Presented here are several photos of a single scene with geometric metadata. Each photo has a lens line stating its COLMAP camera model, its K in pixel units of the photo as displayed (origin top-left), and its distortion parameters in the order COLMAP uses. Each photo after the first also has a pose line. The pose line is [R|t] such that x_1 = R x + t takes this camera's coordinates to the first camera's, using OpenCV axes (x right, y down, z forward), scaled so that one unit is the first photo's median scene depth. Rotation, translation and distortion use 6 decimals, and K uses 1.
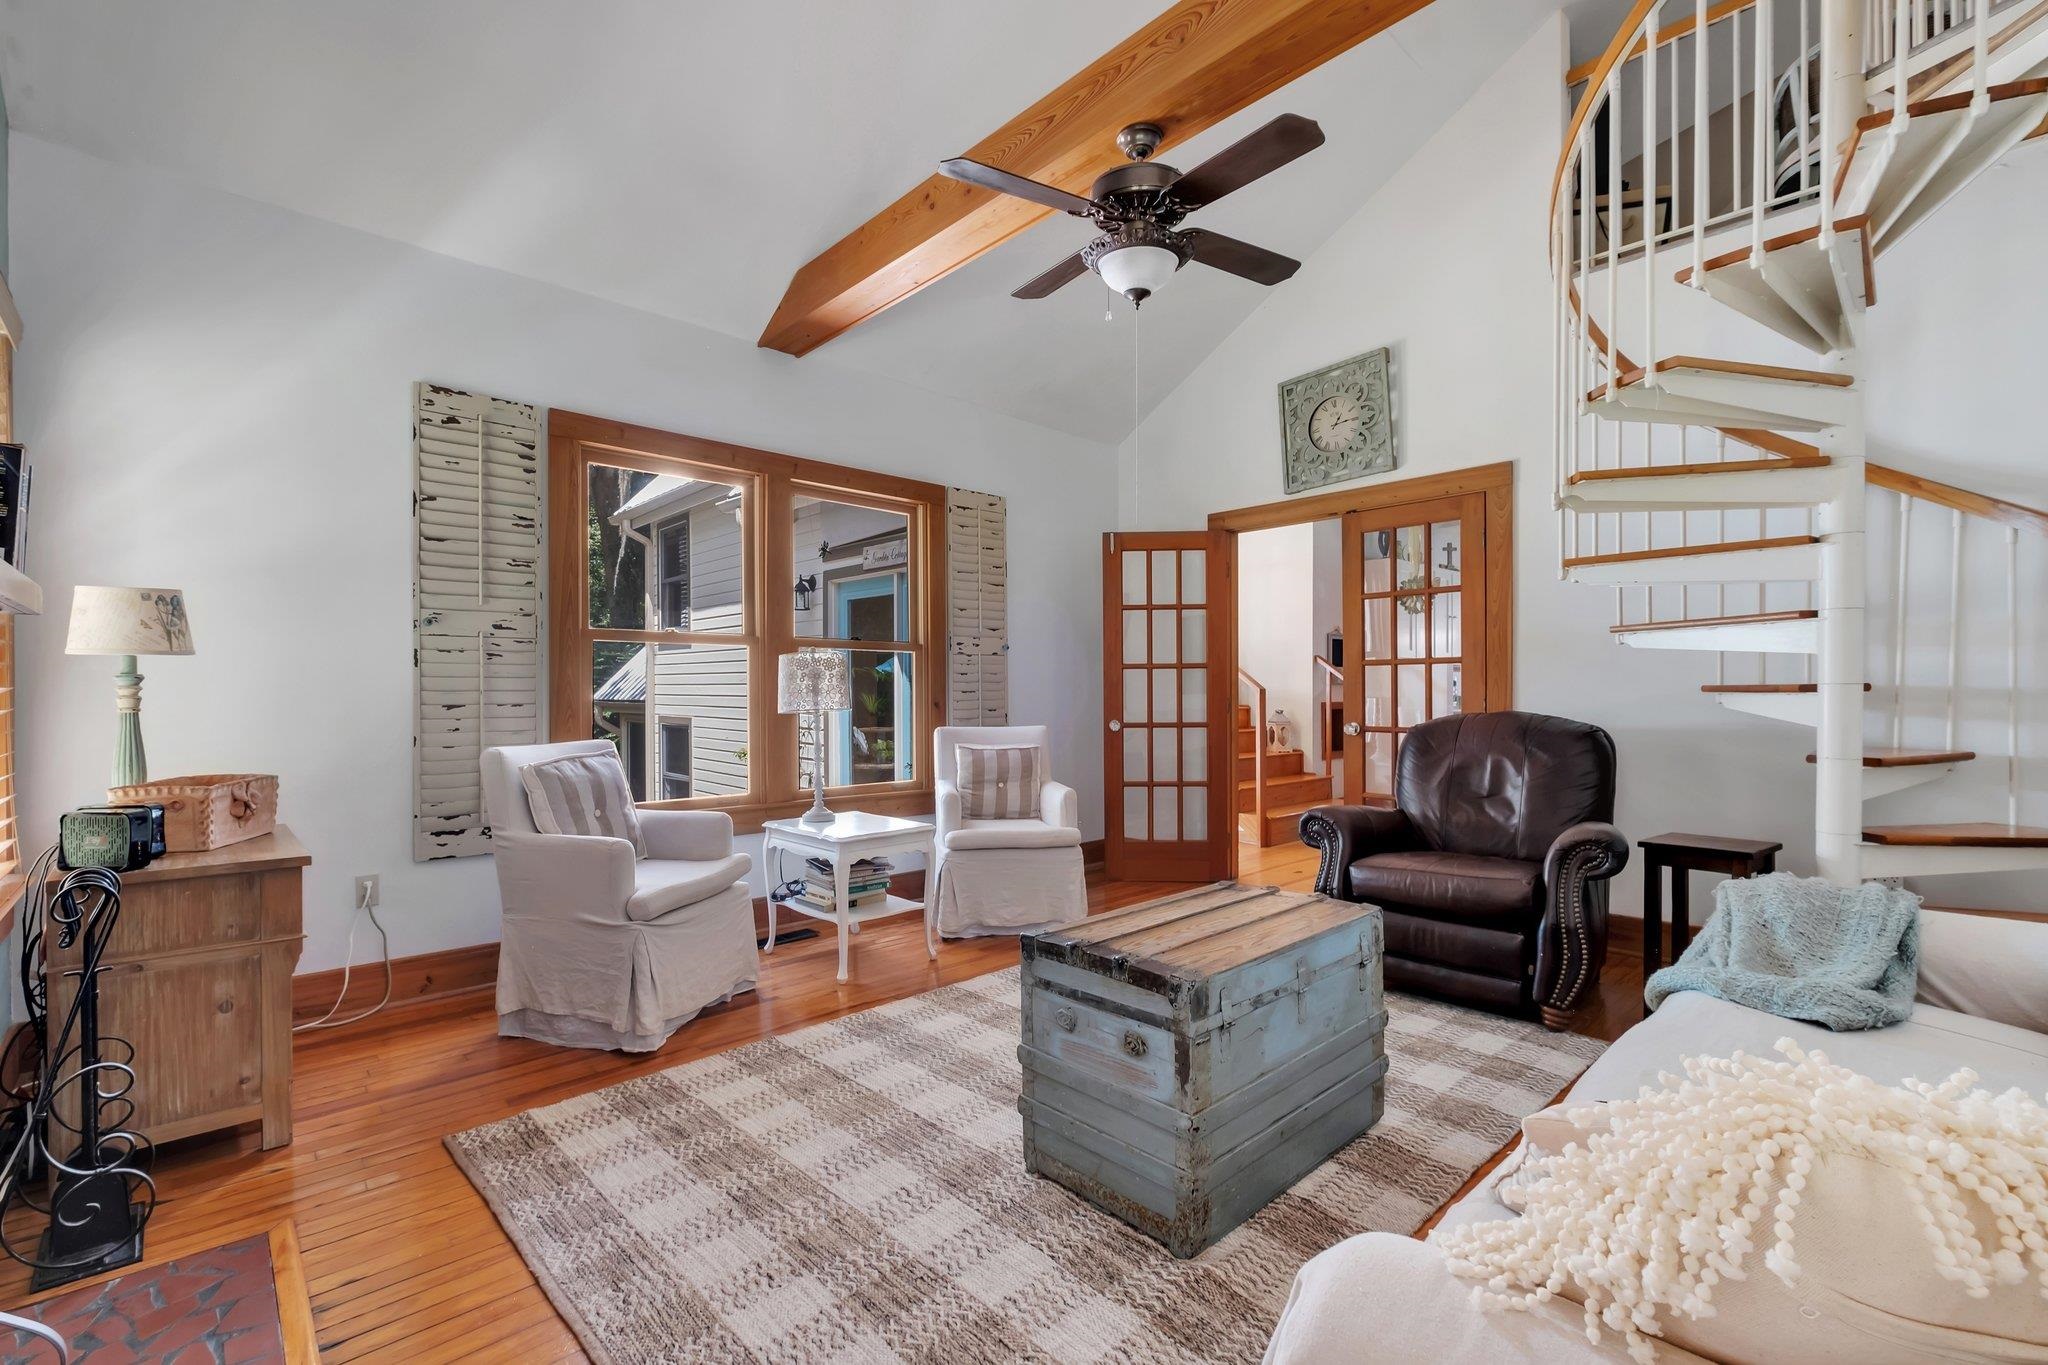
lens RADIAL K [[907.4, 0, 1015.3], [0, 907.4, 695.0], [0, 0, 1]] dist [-0.006897, -0.000104]
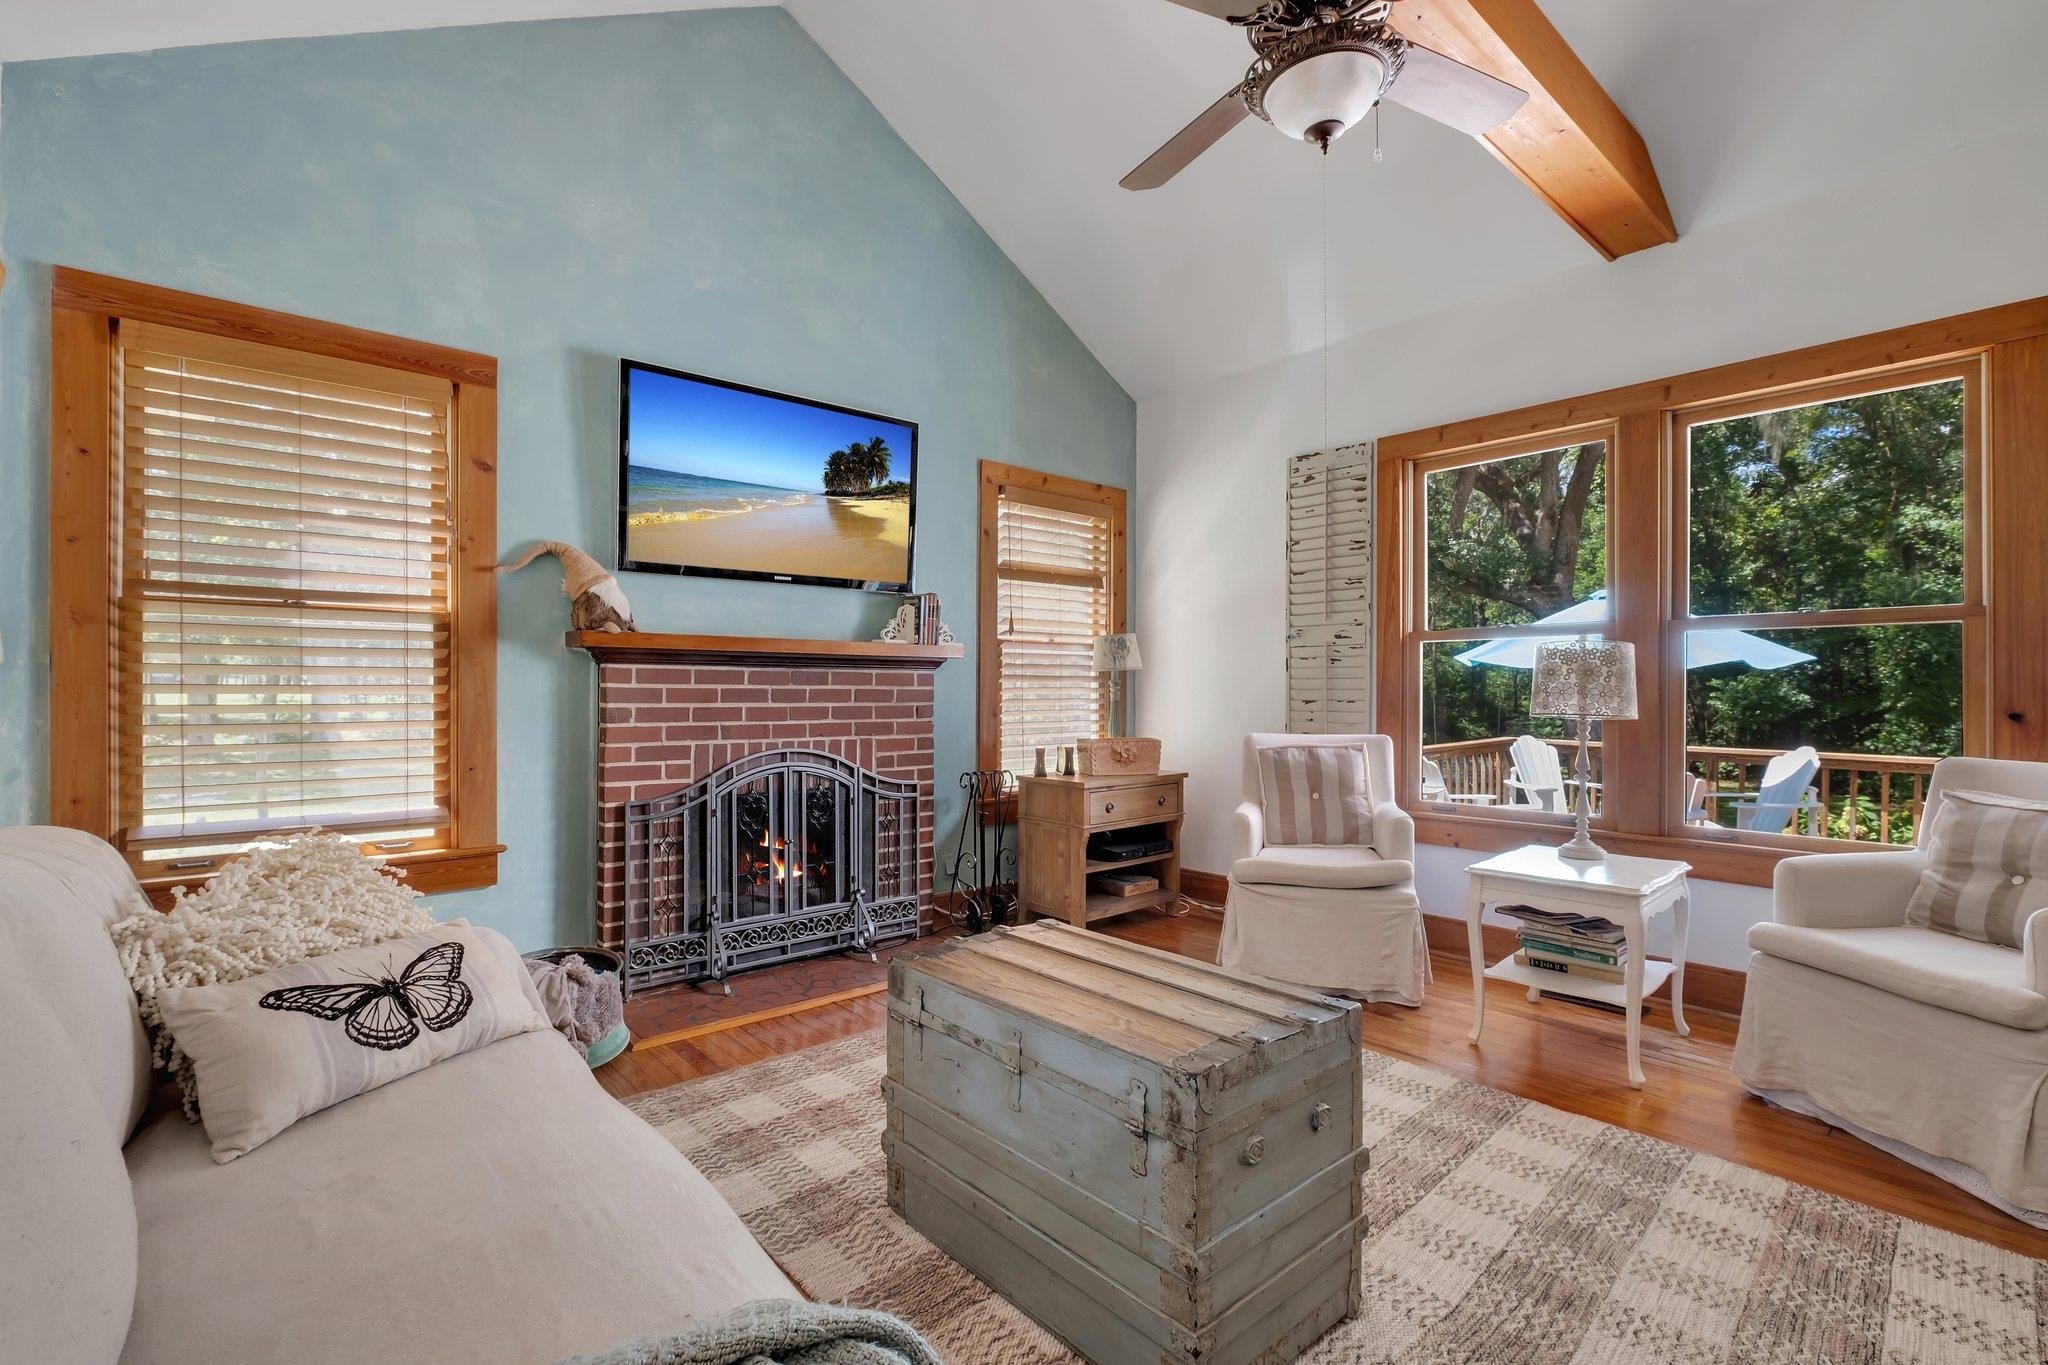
lens RADIAL K [[907.4, 0, 1003.0], [0, 907.4, 690.4], [0, 0, 1]] dist [-0.006897, -0.000104]
pose [[-0.044747, 0.005329, -0.998984, 0.689697], [-0.005156, 0.999971, 0.005566, -0.008222], [0.998985, 0.005399, -0.044719, 0.633889]]
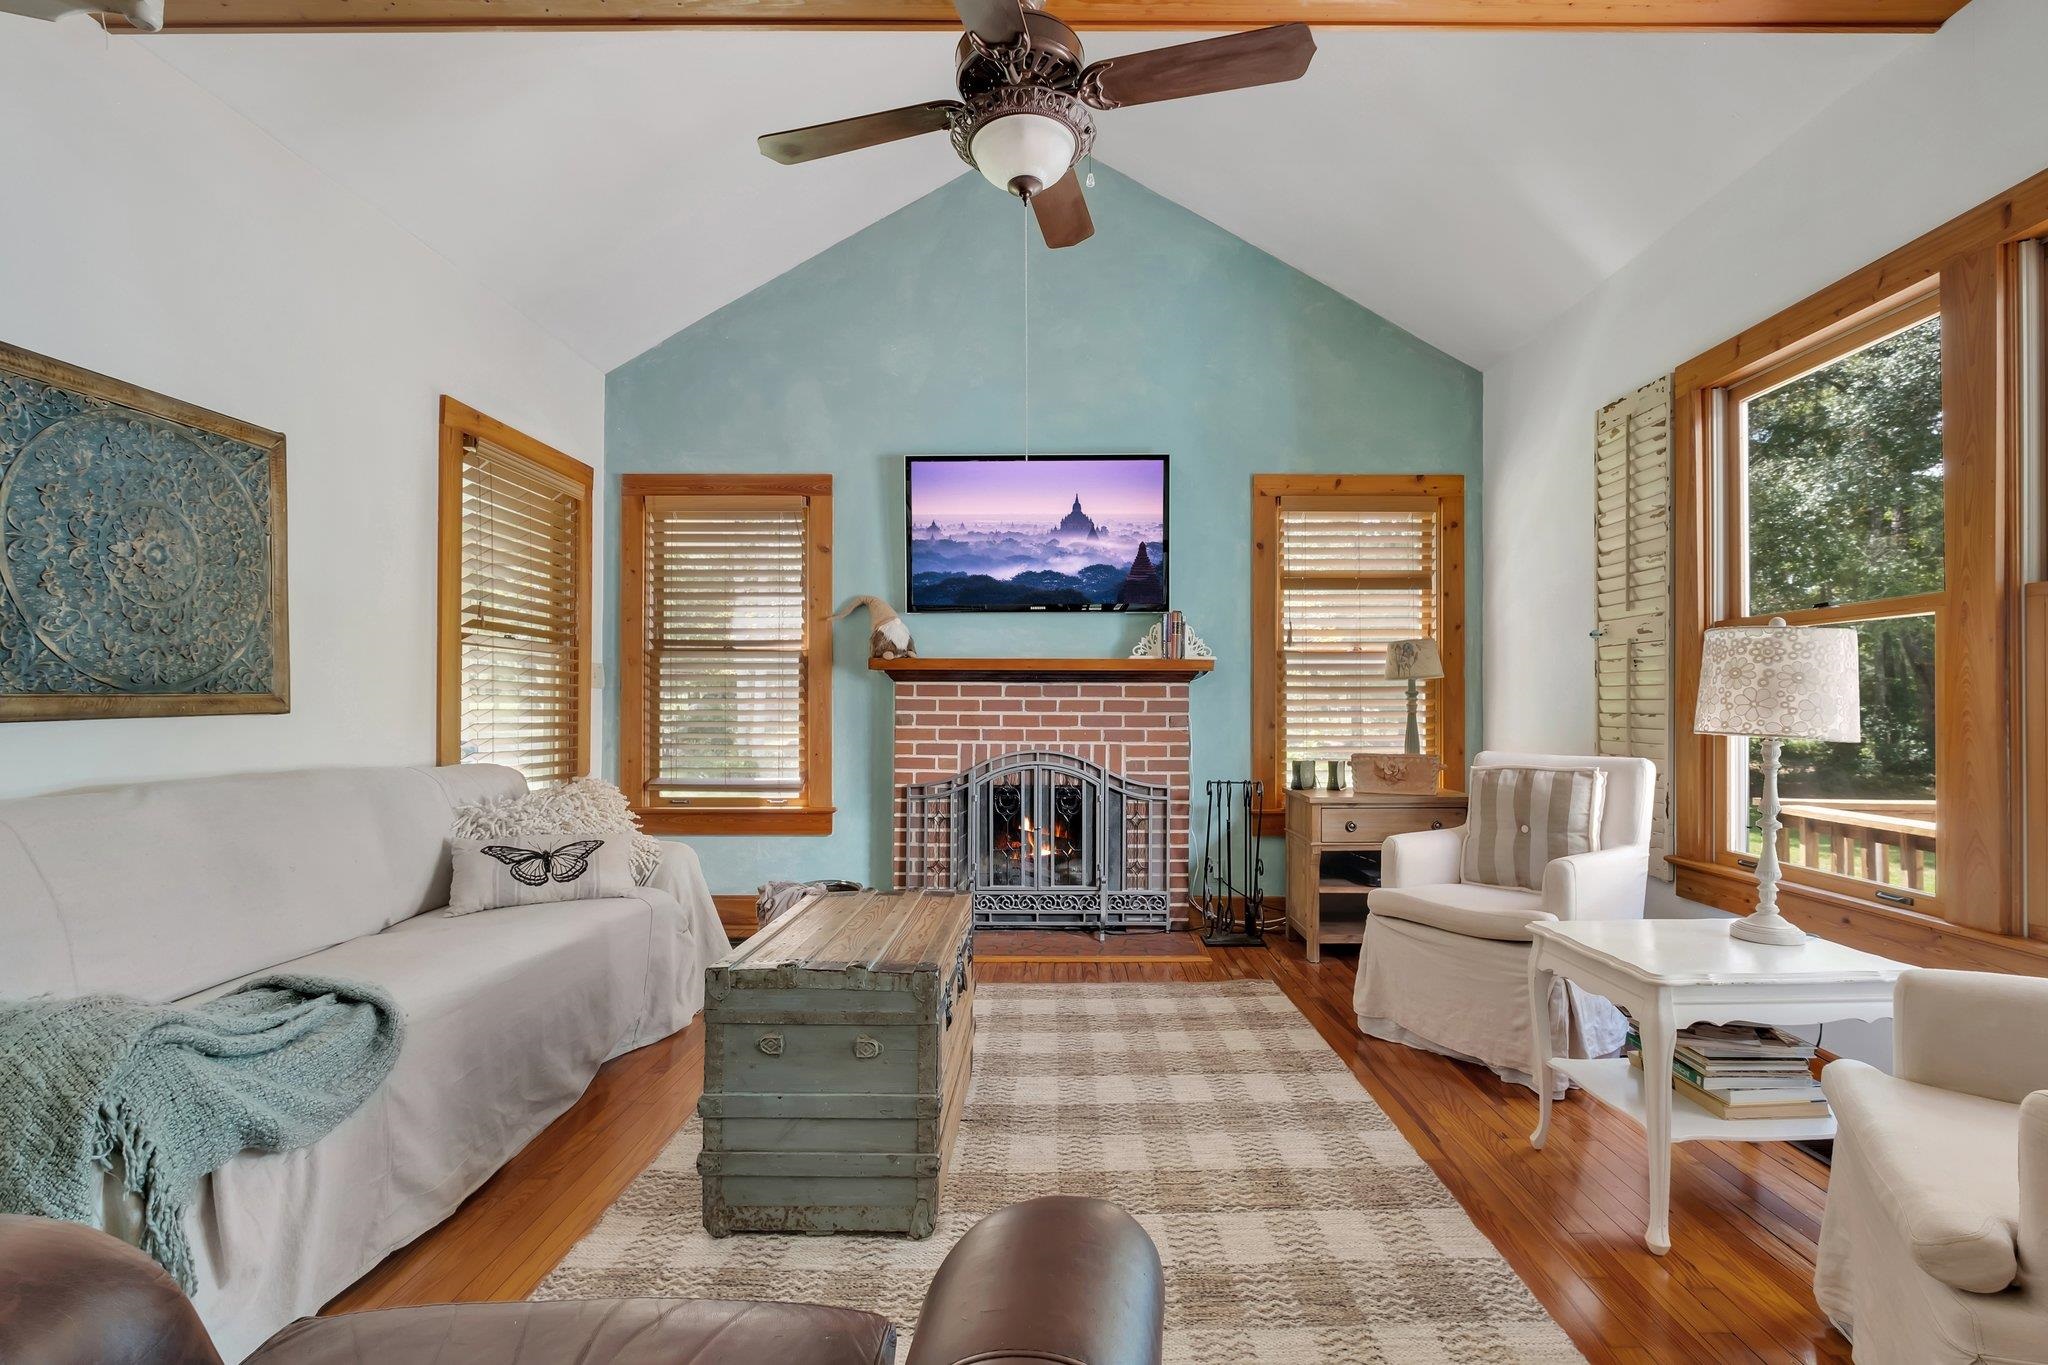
lens RADIAL K [[907.4, 0, 1054.9], [0, 907.4, 695.7], [0, 0, 1]] dist [-0.006897, -0.000104]
pose [[-0.682679, -0.003344, -0.730711, 0.550513], [-0.001172, 0.999993, -0.003482, -0.004667], [0.730717, -0.001521, -0.682678, 1.249904]]
